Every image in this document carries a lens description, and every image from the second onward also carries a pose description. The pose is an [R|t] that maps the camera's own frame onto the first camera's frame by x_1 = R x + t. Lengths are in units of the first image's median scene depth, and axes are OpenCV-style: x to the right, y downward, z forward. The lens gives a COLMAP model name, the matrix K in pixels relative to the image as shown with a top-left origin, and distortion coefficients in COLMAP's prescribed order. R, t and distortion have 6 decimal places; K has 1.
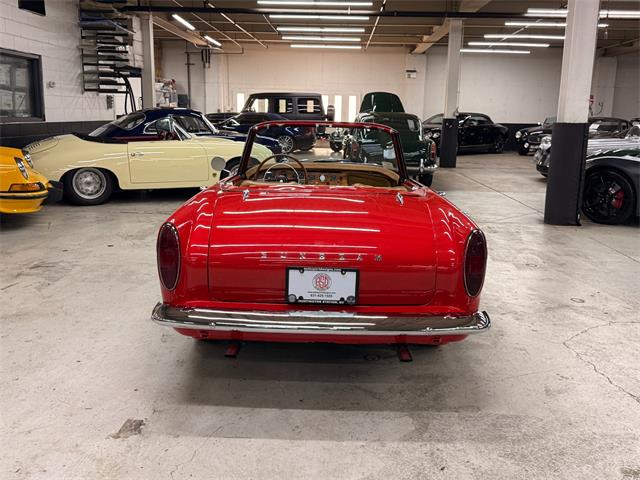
lens RADIAL K [[640.6, 0, 318.1], [0, 640.6, 245.7], [0, 0, 1]] dist [0.038798, 0.000000]
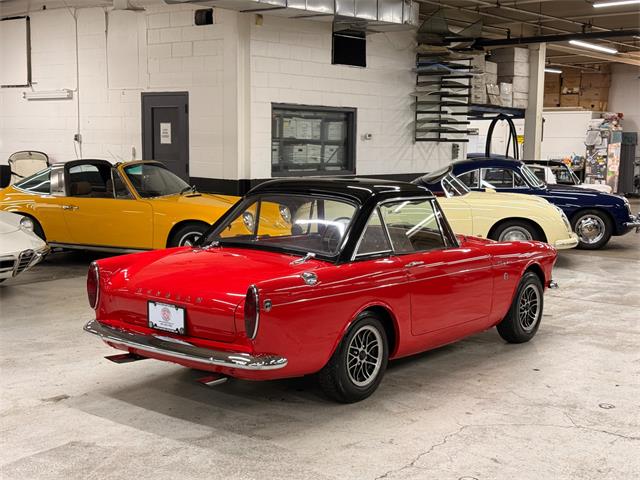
lens RADIAL K [[895.0, 0, 319.3], [0, 895.0, 252.6], [0, 0, 1]] dist [0.110287, 0.000000]
pose [[0.787521, 0.065678, -0.612779, 0.884851], [-0.120747, 0.991478, -0.048911, -0.010901], [0.604344, 0.112510, 0.788740, -0.188358]]
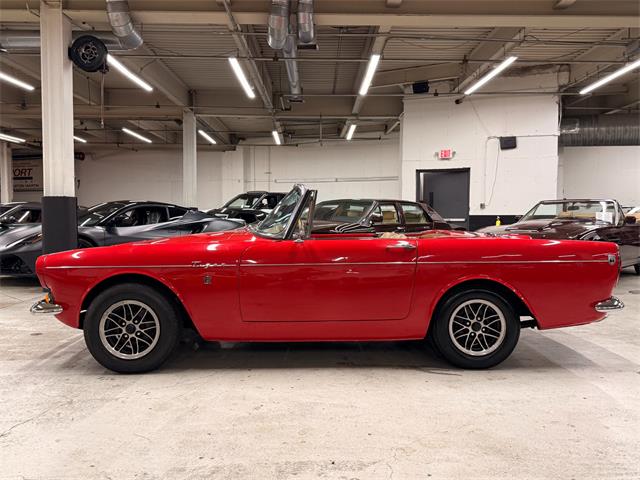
lens RADIAL K [[526.0, 0, 320.8], [0, 526.0, 243.1], [0, 0, 1]] dist [0.043097, -0.061203]
pose [[-0.041642, -0.072169, 0.996523, -0.938689], [0.196525, 0.977312, 0.078990, -0.176140], [-0.979614, 0.199131, -0.026515, 1.089505]]
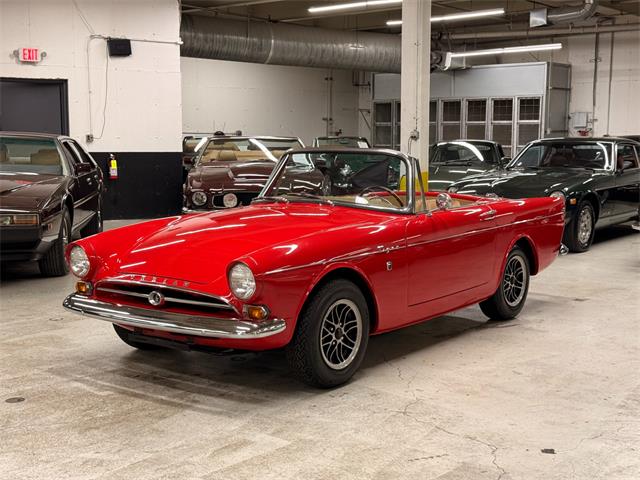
lens RADIAL K [[895.0, 0, 322.8], [0, 895.0, 239.3], [0, 0, 1]] dist [0.110287, 0.000000]
pose [[-0.801596, -0.093656, 0.590484, -0.788697], [0.099789, 0.952841, 0.286595, -0.472499], [-0.589479, 0.288657, -0.754448, 2.168081]]
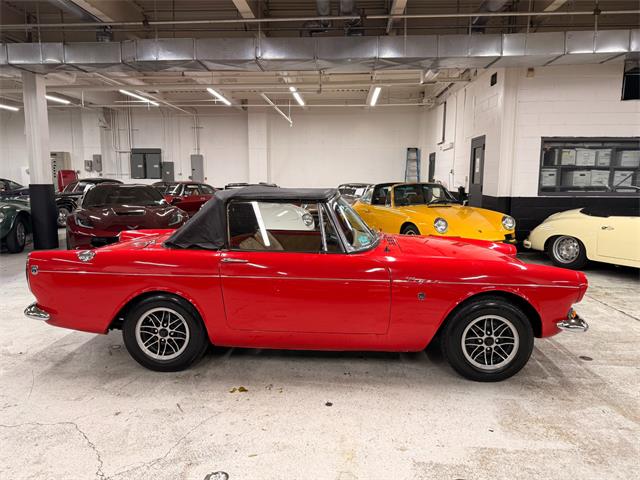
lens RADIAL K [[451.6, 0, 320.6], [0, 451.6, 248.0], [0, 0, 1]] dist [0.024399, -0.028501]
pose [[-0.019913, 0.127745, -0.991607, 0.875002], [-0.204940, 0.970222, 0.129106, -0.225858], [0.978572, 0.205791, 0.006860, 1.137195]]
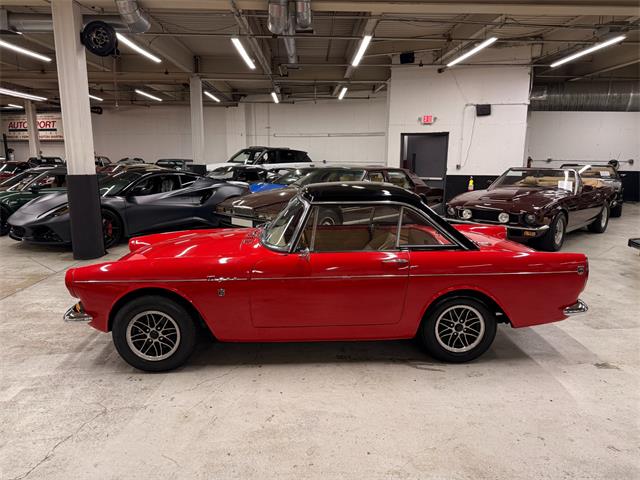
lens RADIAL K [[451.6, 0, 321.9], [0, 451.6, 241.4], [0, 0, 1]] dist [0.024399, -0.028501]
pose [[-0.059967, -0.211006, 0.975644, -0.878746], [0.194749, 0.956147, 0.218760, -0.303023], [-0.979018, 0.203124, -0.016244, 1.076588]]
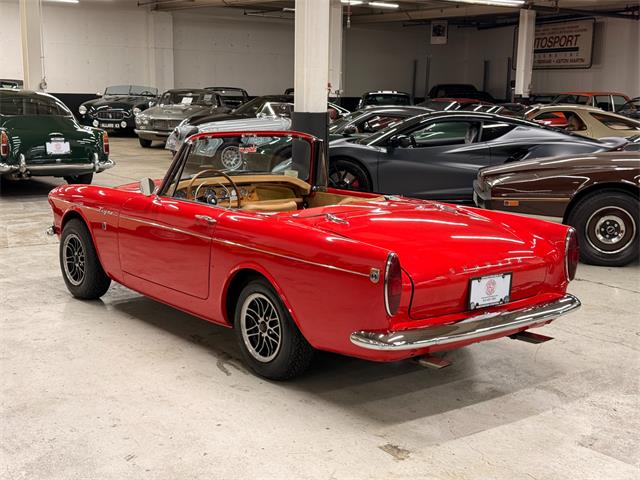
lens RADIAL K [[895.0, 0, 324.0], [0, 895.0, 257.0], [0, 0, 1]] dist [0.110287, 0.000000]
pose [[0.773872, -0.126762, 0.620527, -0.776482], [0.124570, 0.991092, 0.047108, -0.070611], [-0.620970, 0.040843, 0.782769, -0.053192]]
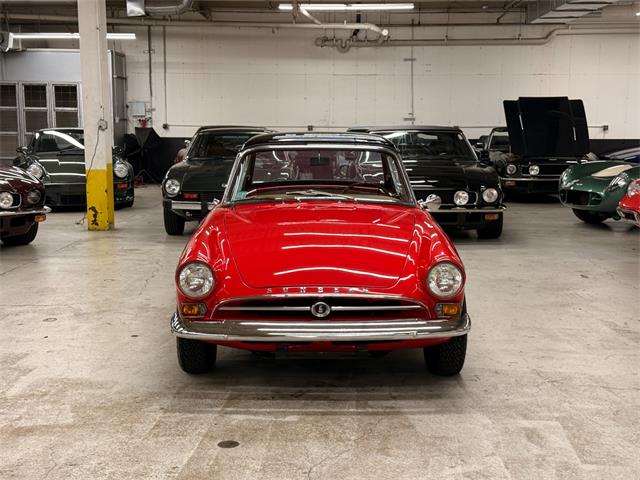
lens RADIAL K [[895.0, 0, 317.9], [0, 895.0, 239.3], [0, 0, 1]] dist [0.110287, 0.000000]
pose [[-0.999544, -0.027099, -0.013355, 0.026652], [-0.029973, 0.944905, 0.325968, -0.520460], [0.003785, 0.326220, -0.945286, 2.425044]]
